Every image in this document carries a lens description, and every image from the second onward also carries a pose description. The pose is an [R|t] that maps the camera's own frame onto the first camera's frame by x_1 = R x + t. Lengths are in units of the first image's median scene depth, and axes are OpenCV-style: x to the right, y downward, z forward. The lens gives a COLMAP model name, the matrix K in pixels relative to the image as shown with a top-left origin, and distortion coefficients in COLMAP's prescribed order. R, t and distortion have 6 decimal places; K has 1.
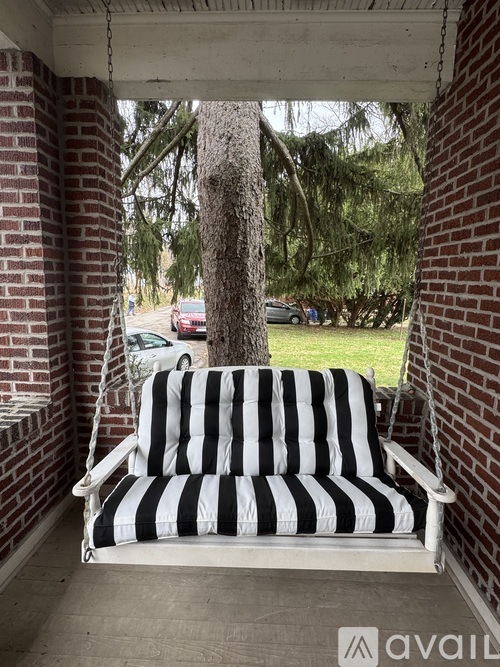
lens RADIAL K [[351.0, 0, 252.3], [0, 351.0, 334.1], [0, 0, 1]] dist [0.017414, 0.000930]
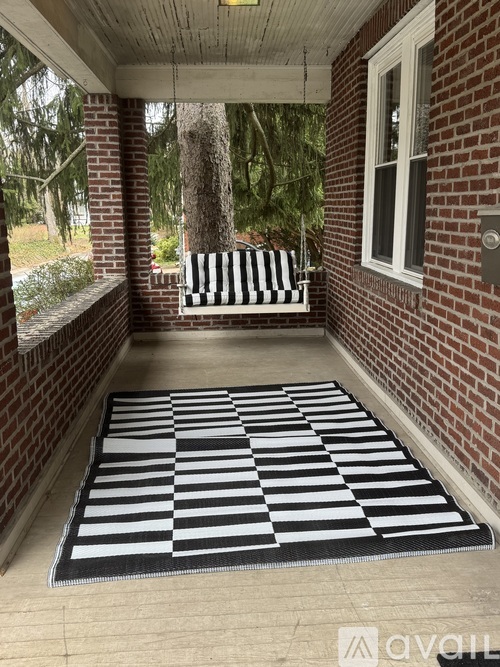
lens RADIAL K [[637.9, 0, 270.2], [0, 637.9, 332.3], [0, 0, 1]] dist [0.136987, 0.000000]
pose [[0.991702, -0.047789, 0.119346, -0.240337], [0.043631, 0.998354, 0.037220, 0.386633], [-0.120929, -0.031704, 0.992155, -2.463151]]
